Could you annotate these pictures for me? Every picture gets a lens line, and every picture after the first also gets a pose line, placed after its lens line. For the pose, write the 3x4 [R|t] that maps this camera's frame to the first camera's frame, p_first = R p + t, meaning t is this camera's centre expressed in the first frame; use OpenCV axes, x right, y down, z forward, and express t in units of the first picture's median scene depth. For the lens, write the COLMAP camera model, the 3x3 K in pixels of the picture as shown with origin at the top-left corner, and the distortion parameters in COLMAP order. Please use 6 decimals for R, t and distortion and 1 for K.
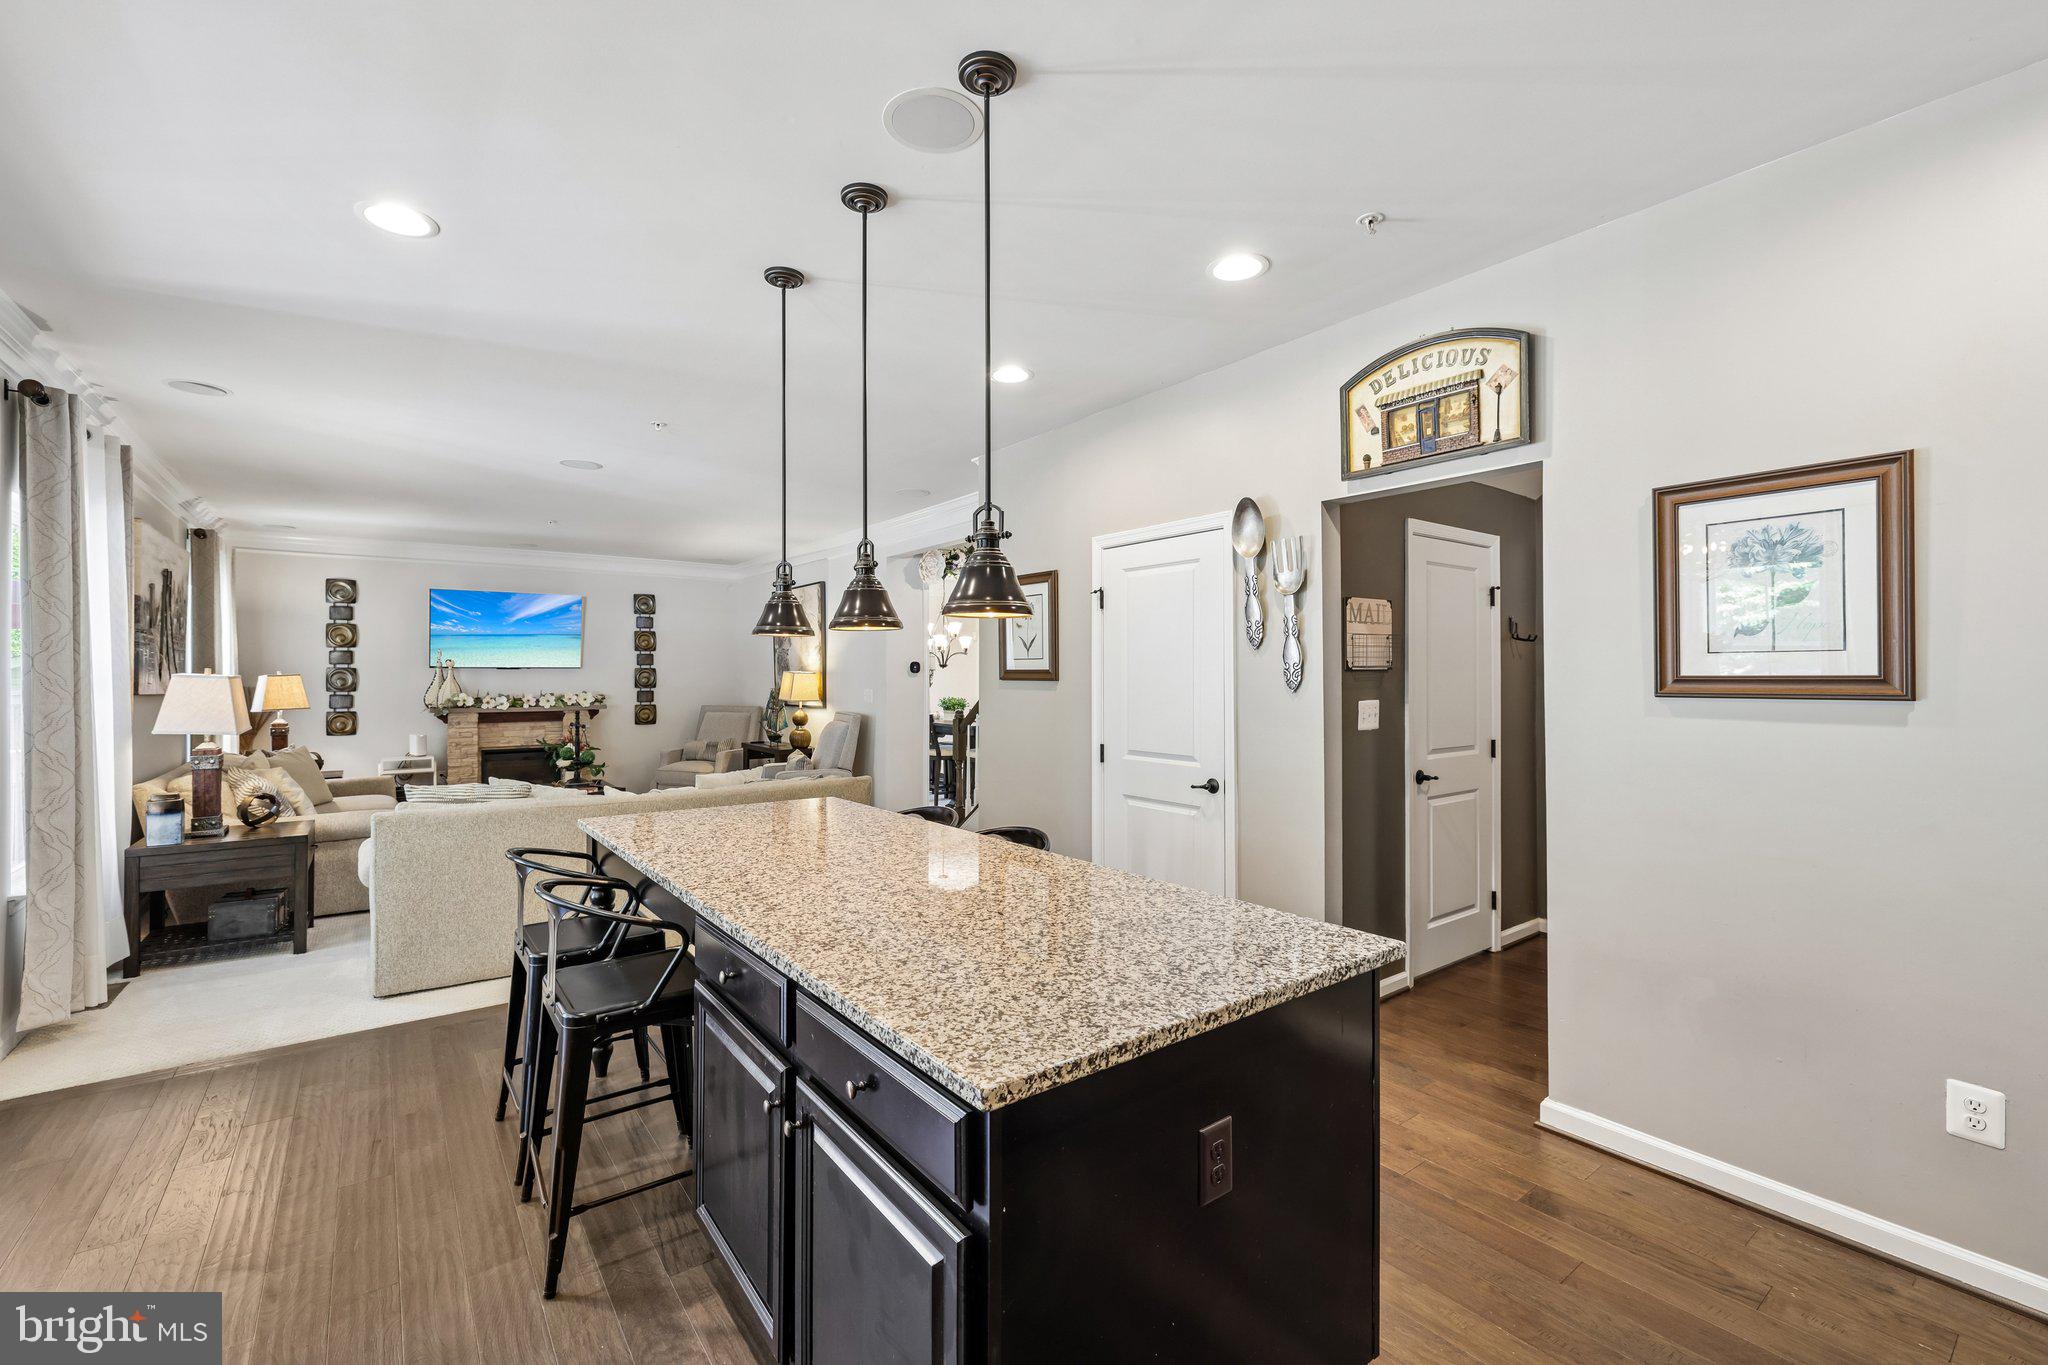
lens RADIAL K [[865.7, 0, 1010.9], [0, 865.7, 684.0], [0, 0, 1]] dist [-0.000370, -0.000141]
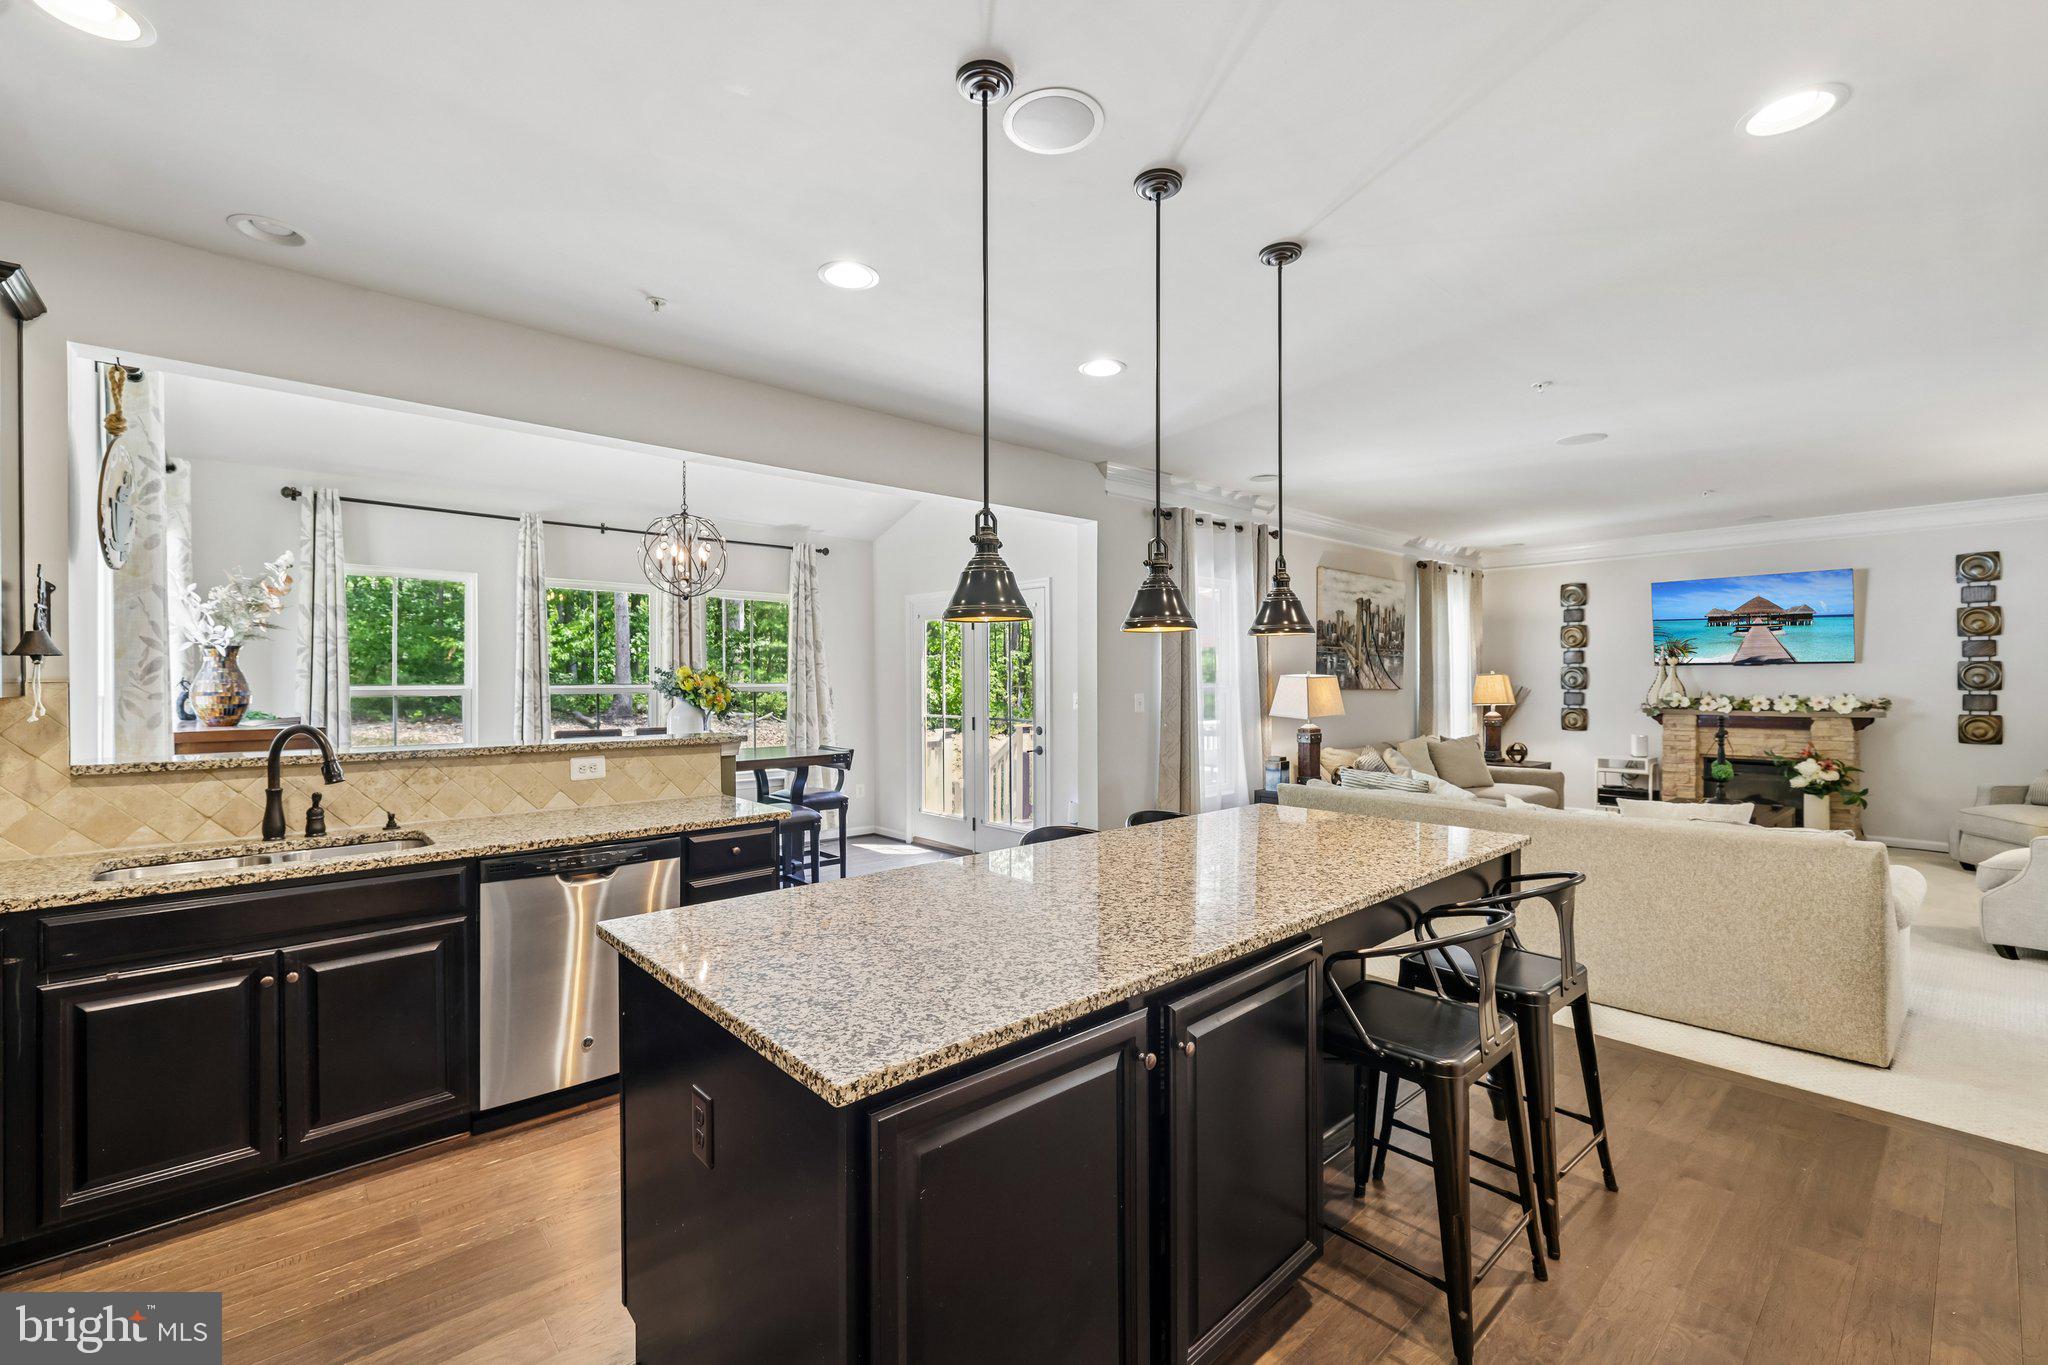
lens RADIAL K [[865.7, 0, 1007.9], [0, 865.7, 679.7], [0, 0, 1]] dist [-0.000370, -0.000141]
pose [[0.080275, 0.001891, -0.996771, 0.229447], [-0.003893, 0.999991, 0.001584, -0.002171], [0.996765, 0.003753, 0.080281, 0.220590]]
